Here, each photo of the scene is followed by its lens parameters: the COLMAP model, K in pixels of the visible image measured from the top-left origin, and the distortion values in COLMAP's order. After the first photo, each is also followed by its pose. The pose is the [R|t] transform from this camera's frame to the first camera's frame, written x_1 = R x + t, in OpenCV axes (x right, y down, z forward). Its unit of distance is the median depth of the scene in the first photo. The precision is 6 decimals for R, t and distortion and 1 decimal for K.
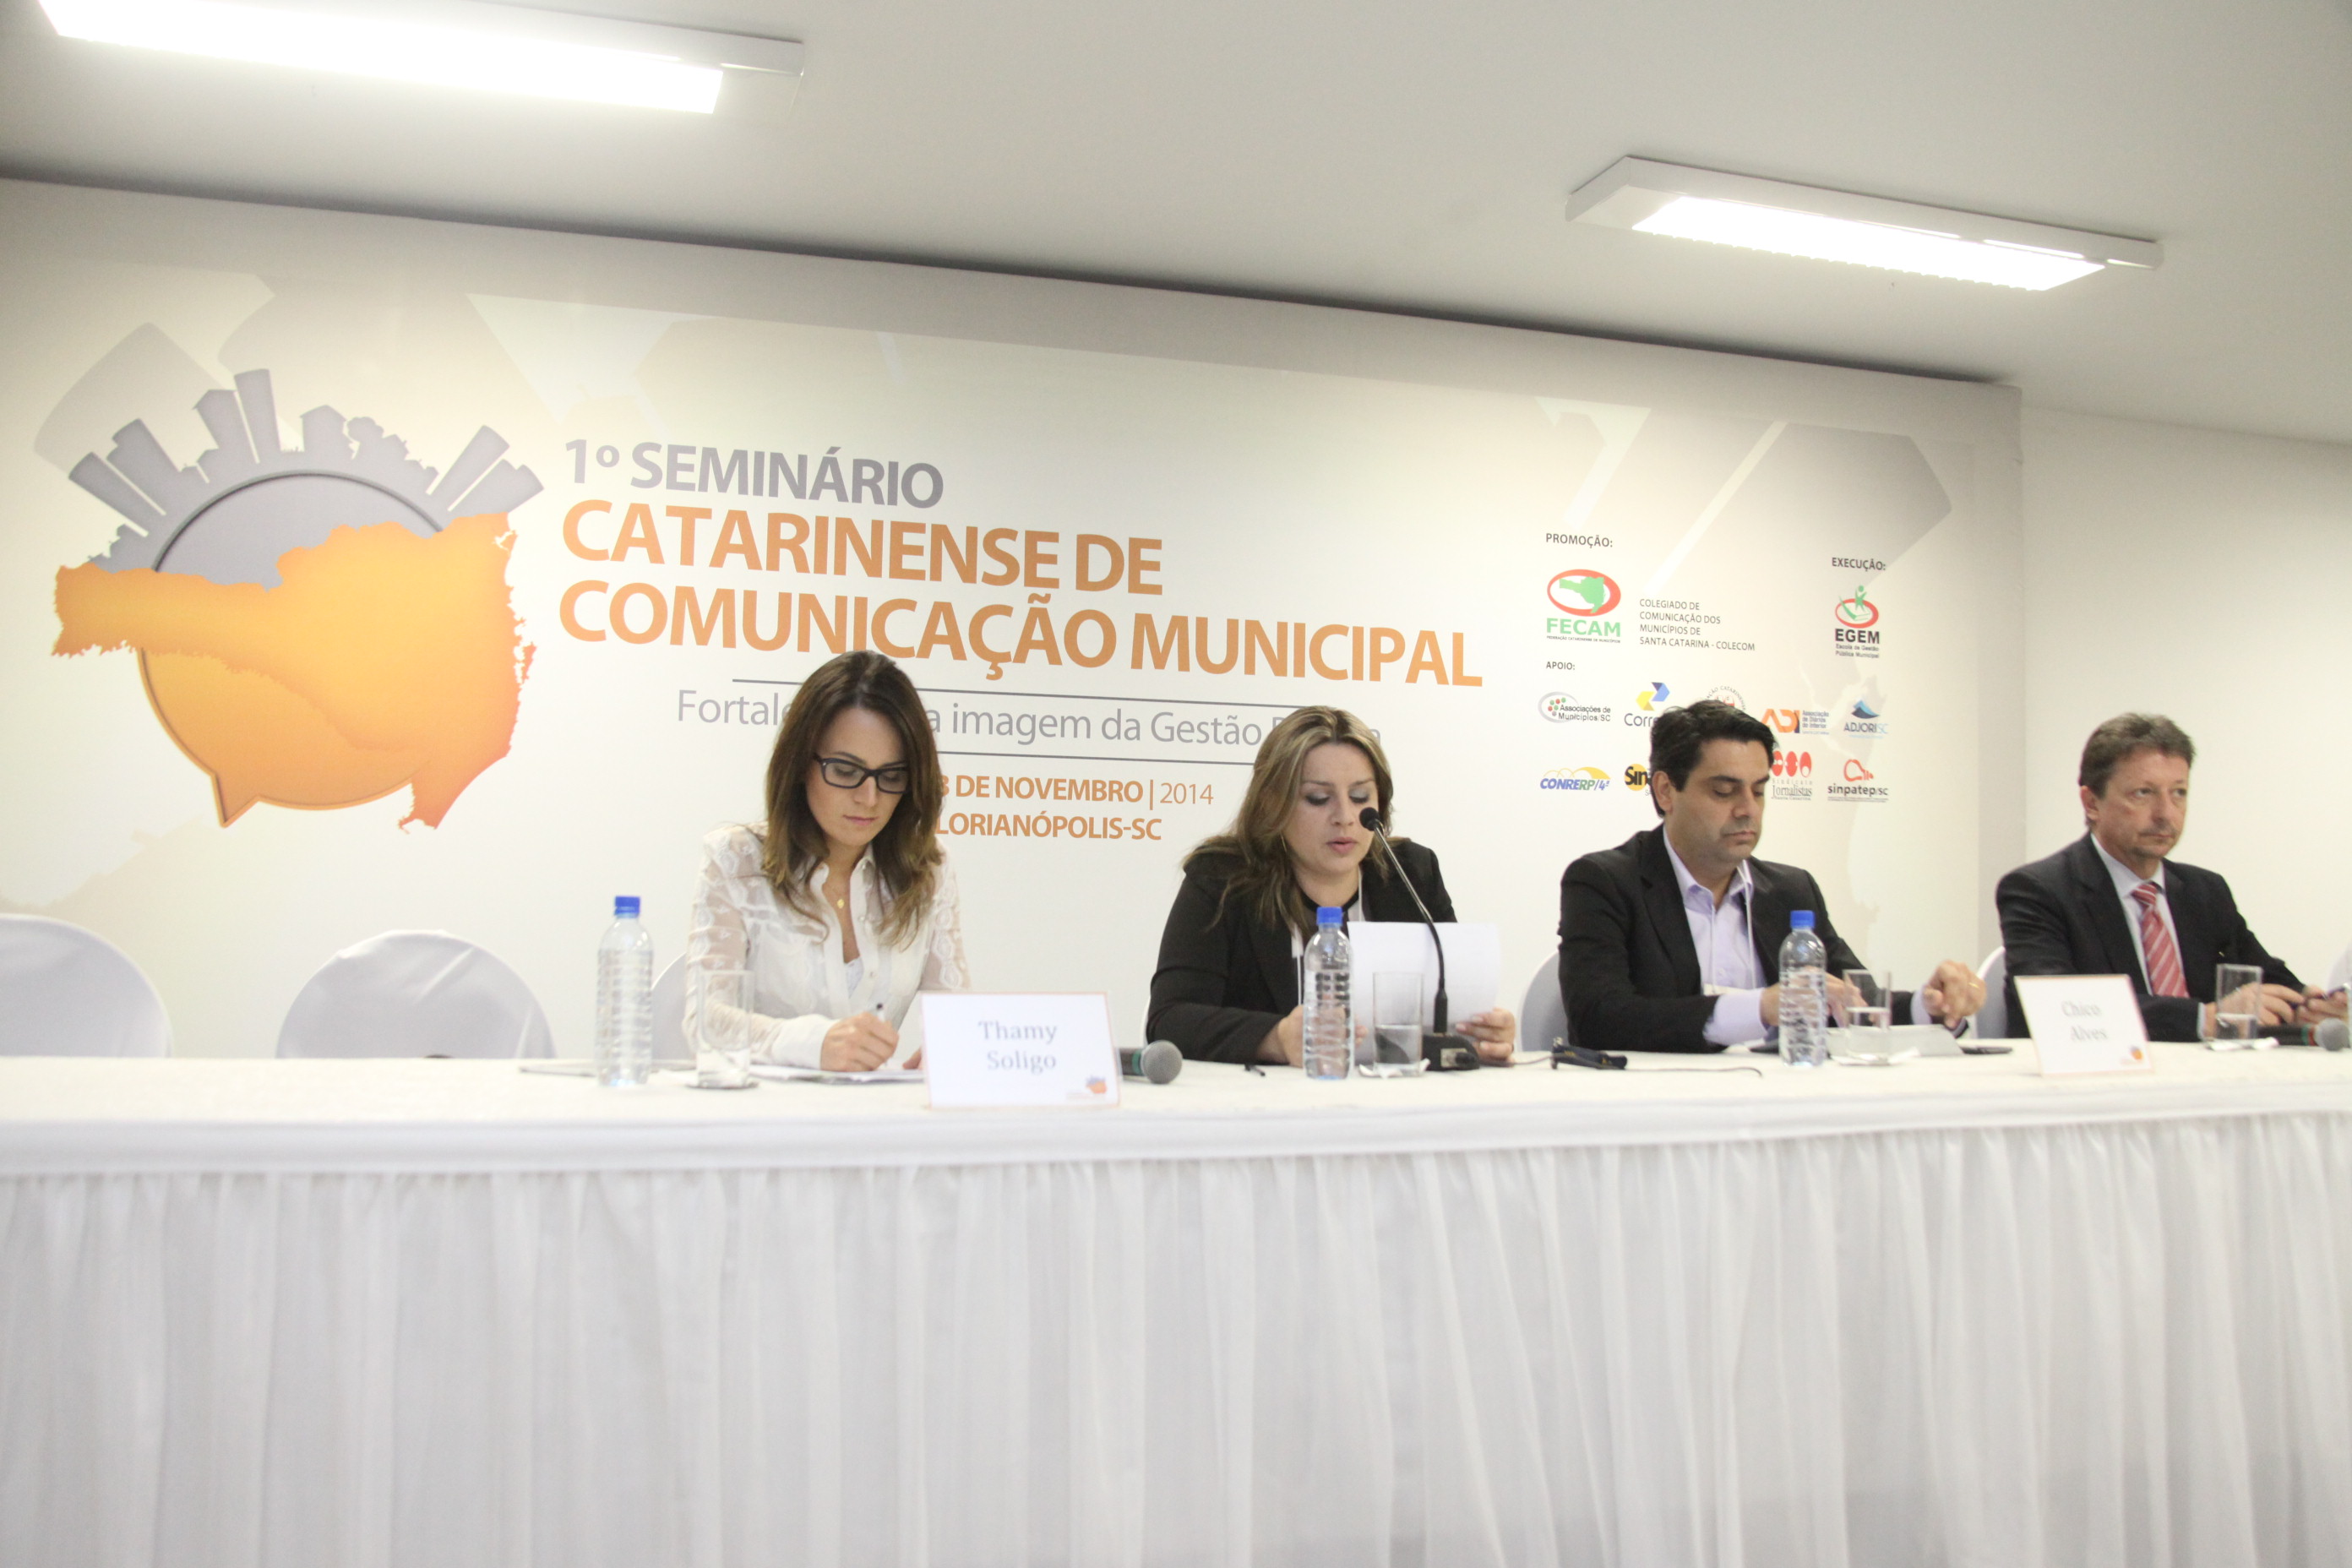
lens RADIAL K [[1962.3, 0, 1187.4], [0, 1962.3, 833.0], [0, 0, 1]] dist [-0.134924, 0.110022]
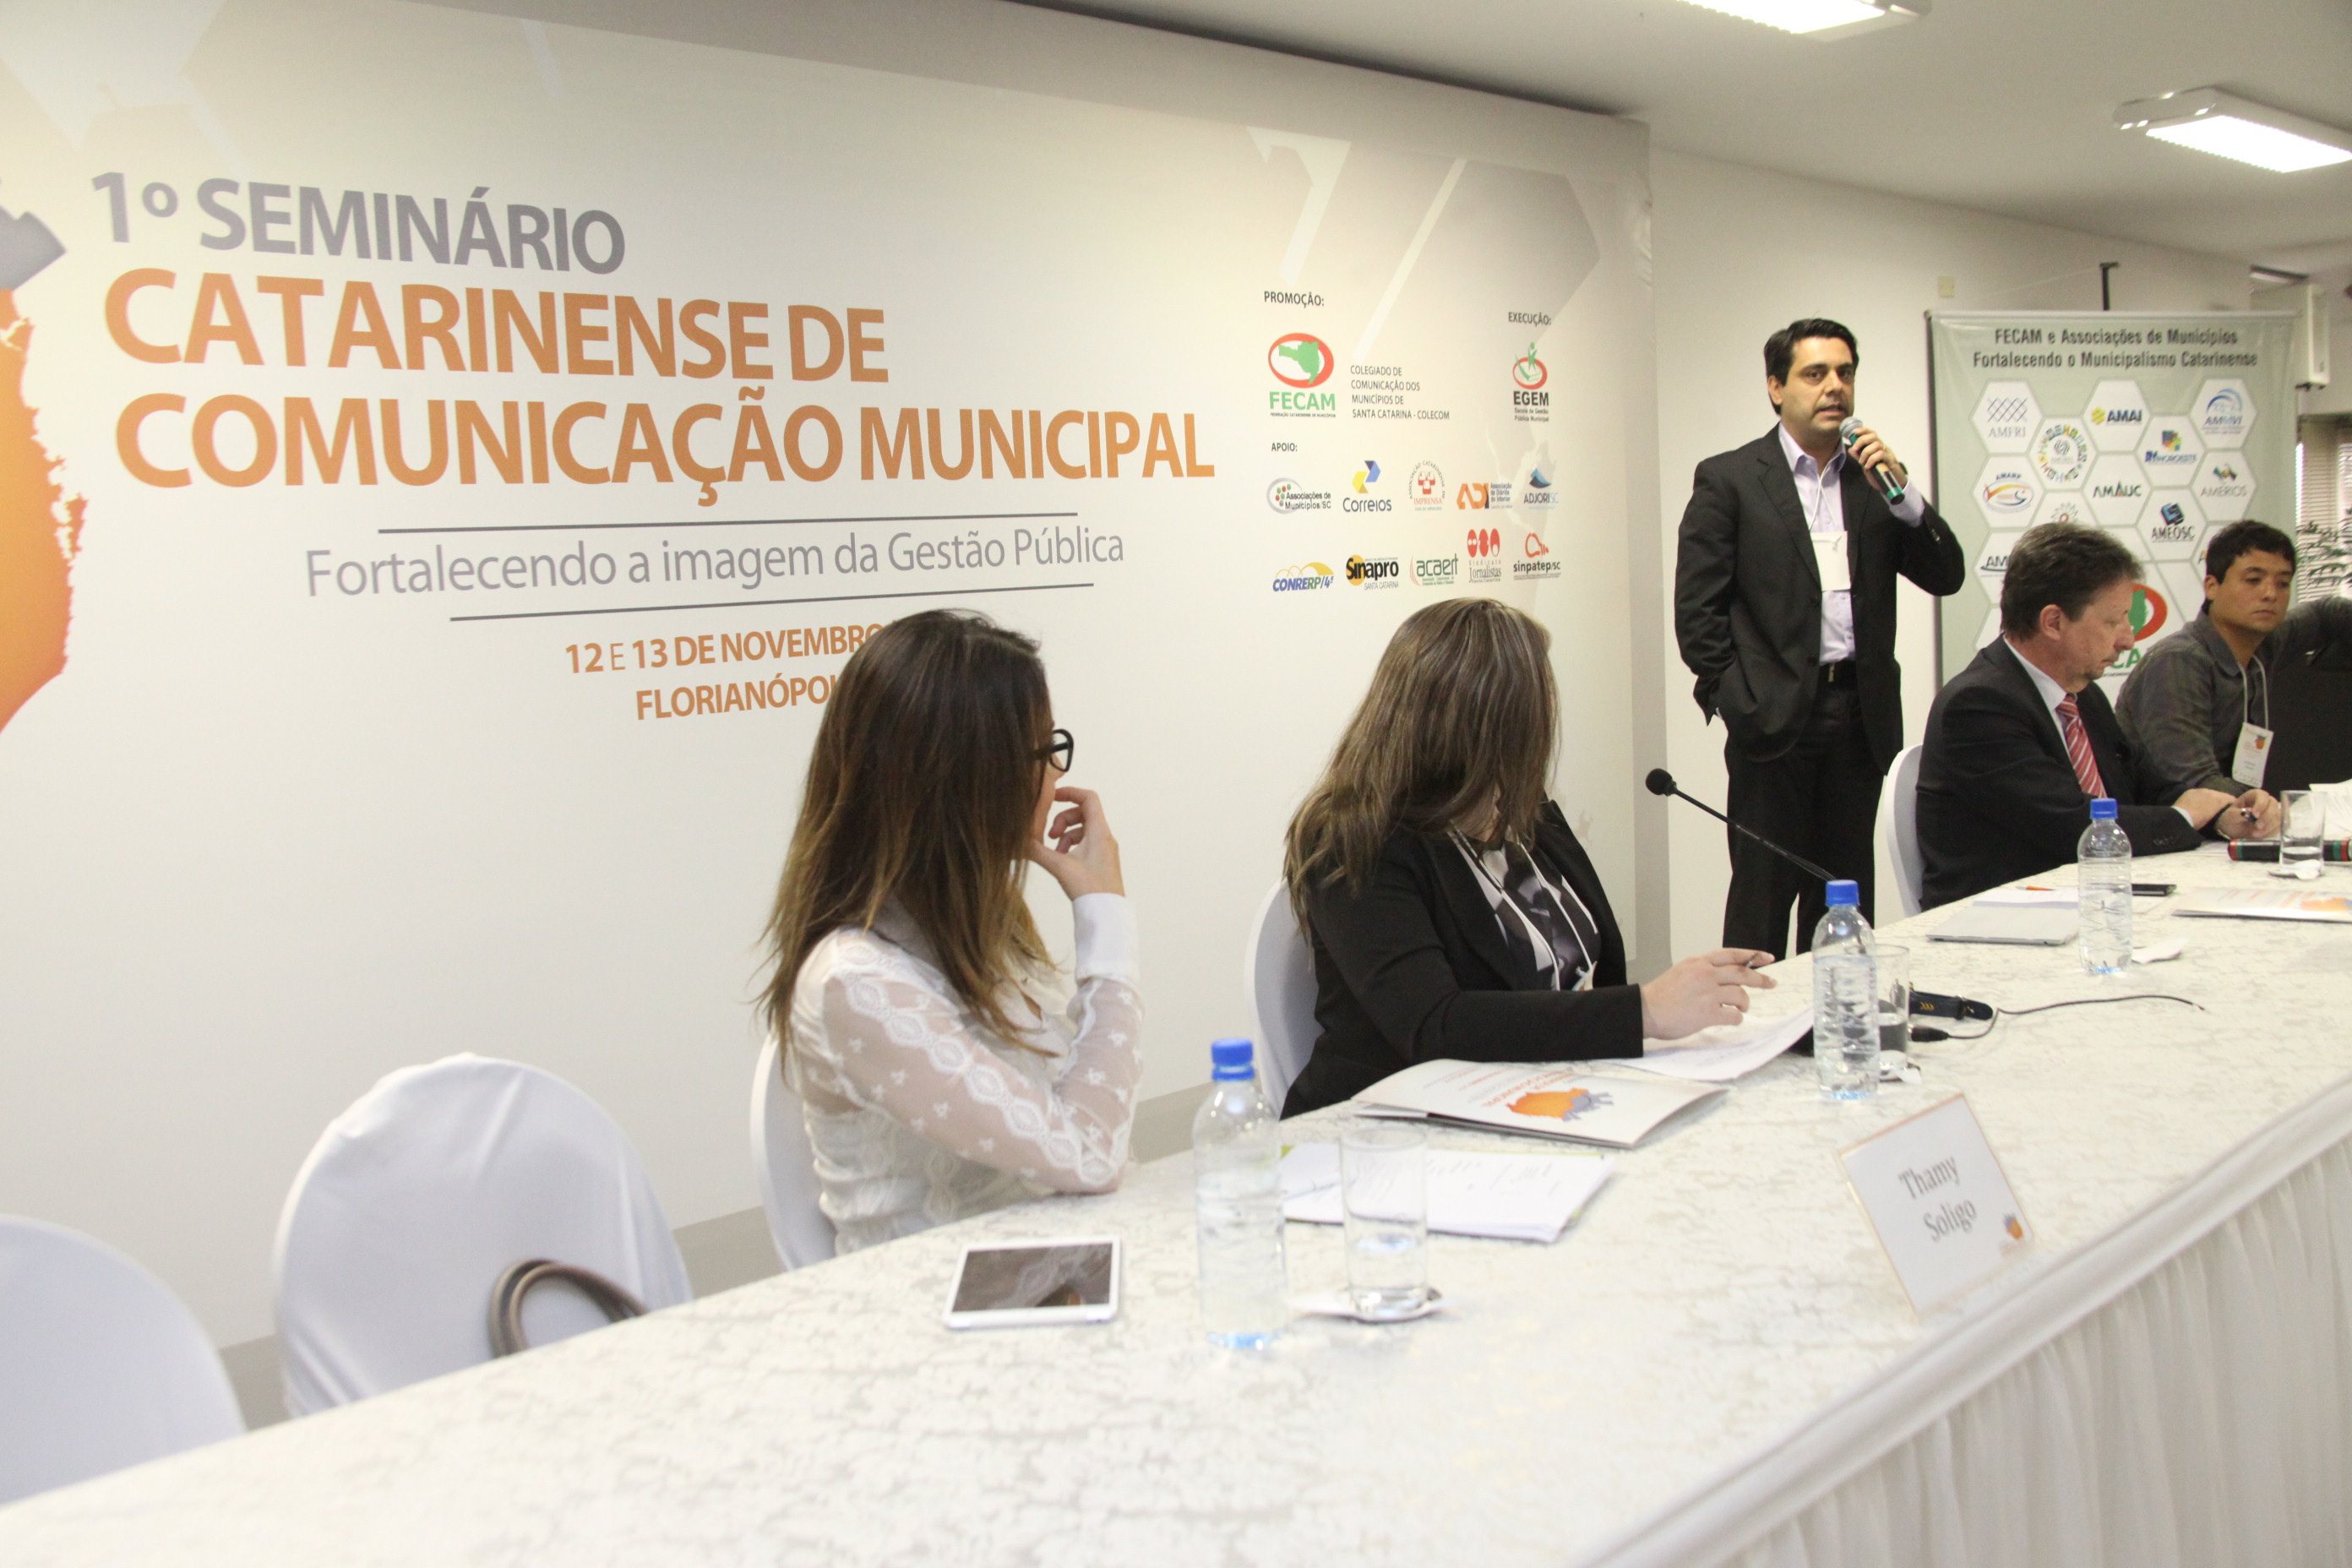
lens RADIAL K [[2058.9, 0, 1138.9], [0, 2058.9, 808.9], [0, 0, 1]] dist [-0.120539, 0.127969]
pose [[0.904802, -0.104893, 0.412711, -0.293914], [0.046396, 0.987701, 0.149315, -0.075200], [-0.423297, -0.115952, 0.898540, 0.219088]]
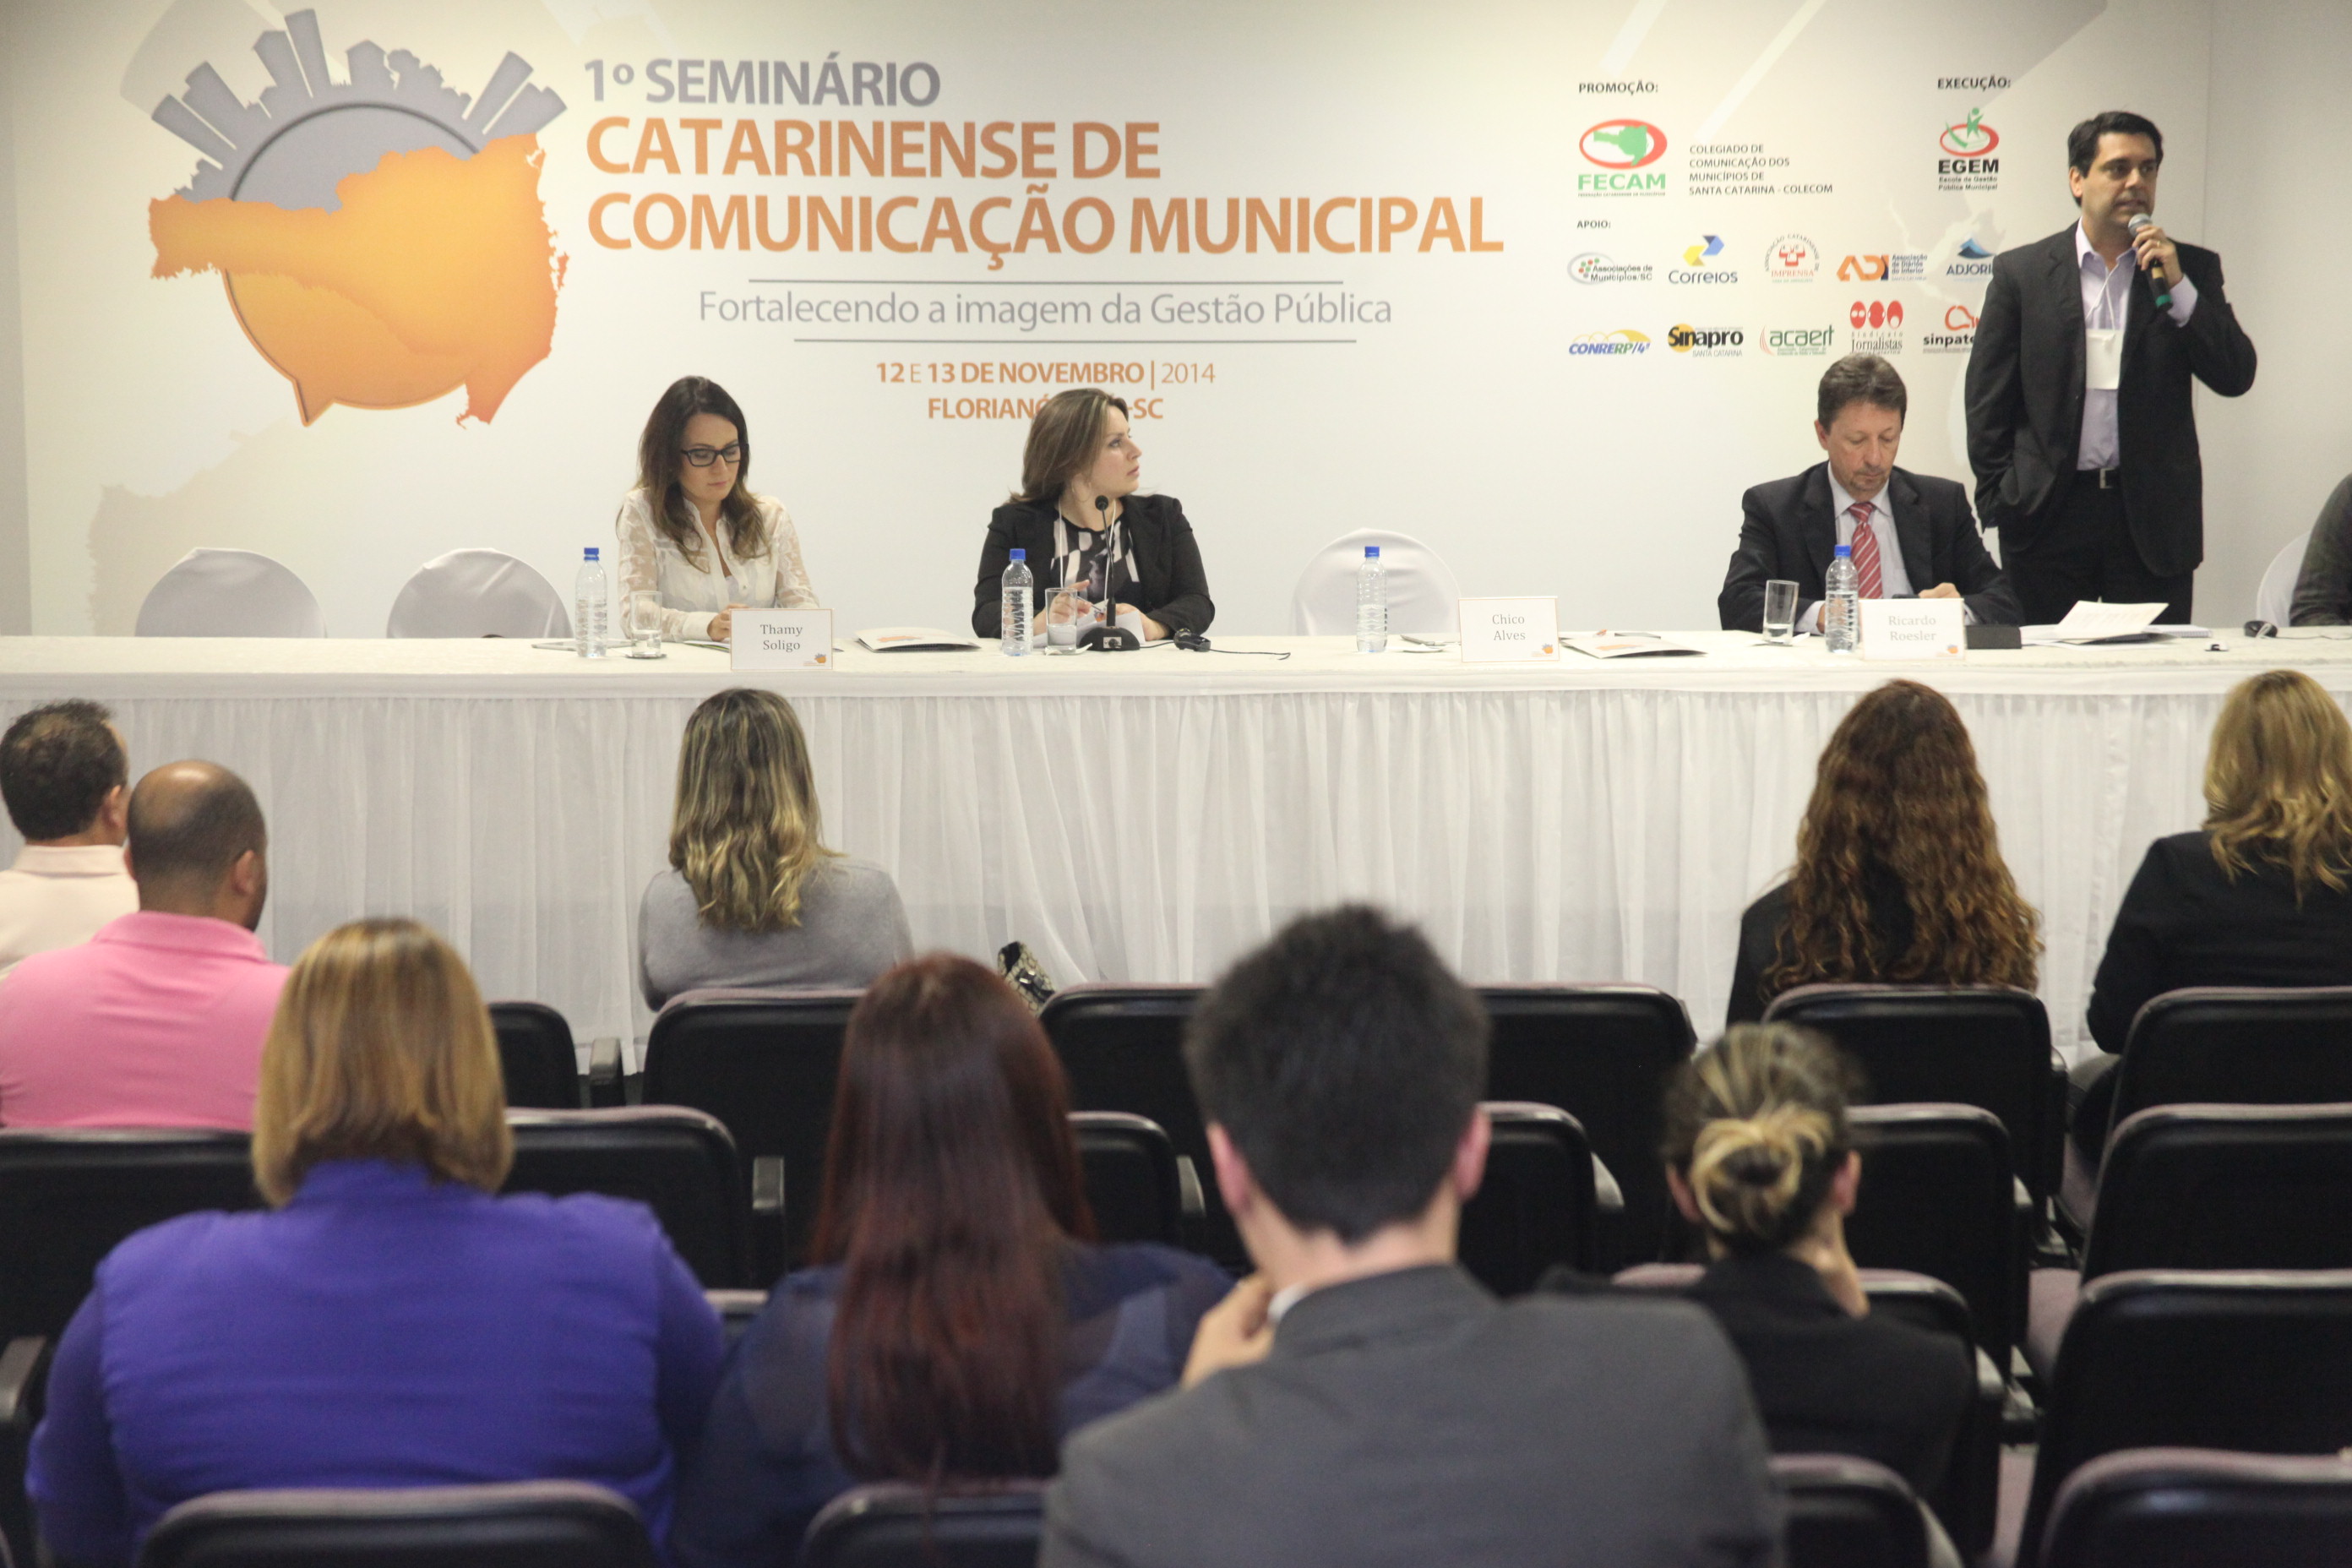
lens RADIAL K [[4675.1, 0, 1205.3], [0, 4675.1, 793.7], [0, 0, 1]] dist [0.308702, 0.000000]
pose [[0.973343, 0.017214, -0.228706, 0.613917], [0.020152, 0.986904, 0.160044, -0.209034], [0.228466, -0.160387, 0.960250, -1.494970]]
